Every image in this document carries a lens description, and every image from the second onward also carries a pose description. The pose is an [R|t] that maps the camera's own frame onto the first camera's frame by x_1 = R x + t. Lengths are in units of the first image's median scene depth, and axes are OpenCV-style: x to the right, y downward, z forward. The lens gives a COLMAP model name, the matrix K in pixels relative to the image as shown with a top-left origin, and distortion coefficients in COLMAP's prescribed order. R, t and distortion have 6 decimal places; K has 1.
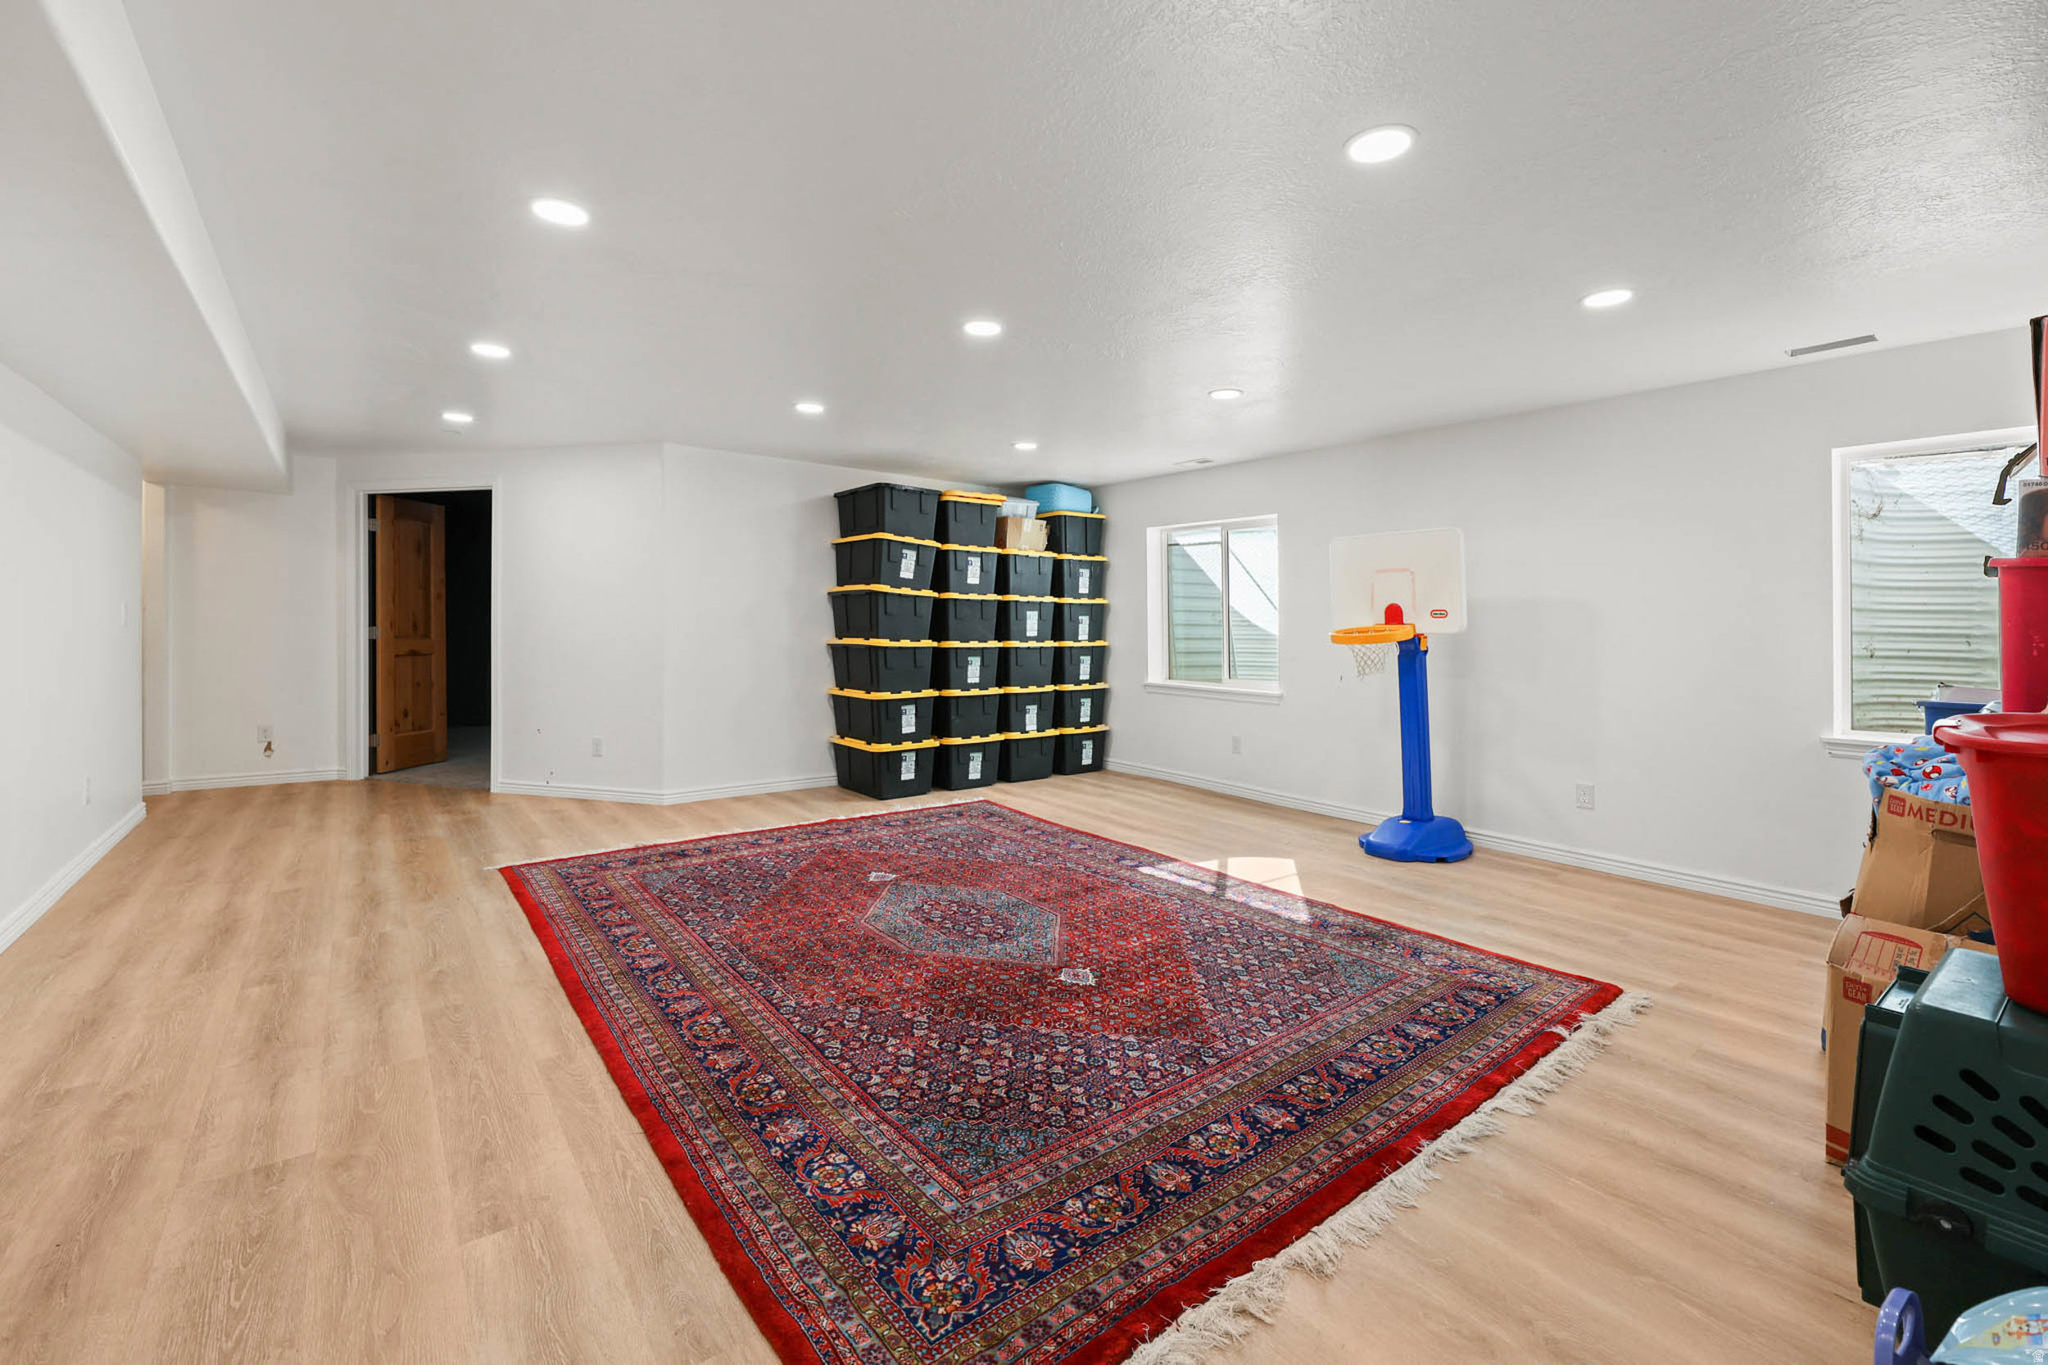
lens RADIAL K [[851.8, 0, 1026.2], [0, 851.8, 695.1], [0, 0, 1]] dist [-0.000781, -0.000340]
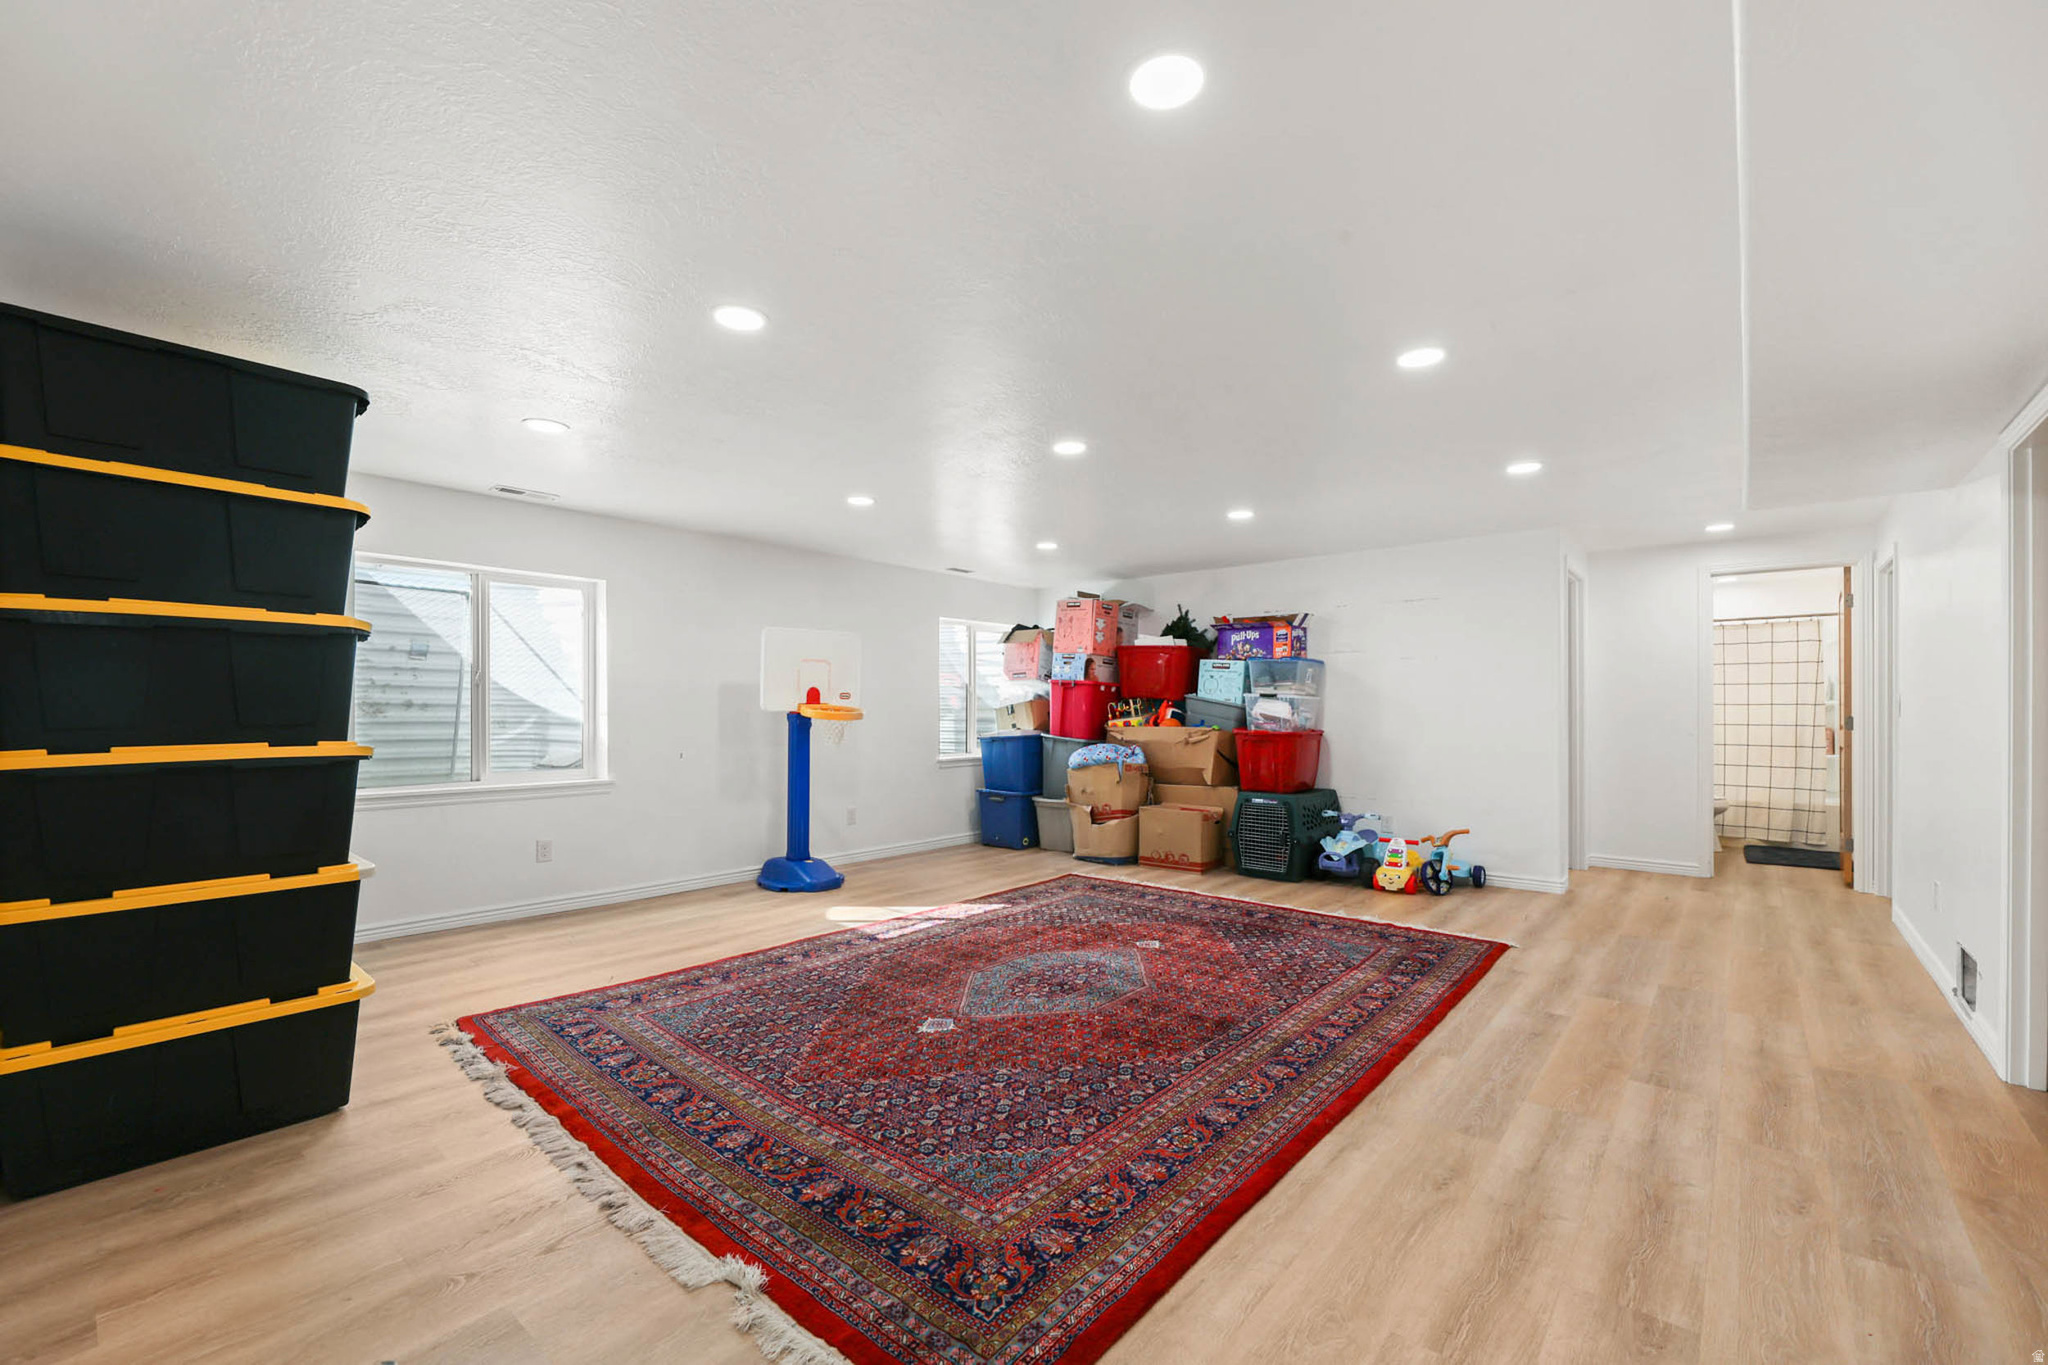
lens RADIAL K [[851.8, 0, 1026.2], [0, 851.8, 695.1], [0, 0, 1]] dist [-0.000781, -0.000340]
pose [[-0.201039, 0.005724, 0.979567, -1.343392], [0.076127, 0.997050, 0.009798, -0.131127], [-0.976621, 0.076541, -0.200882, 1.468187]]
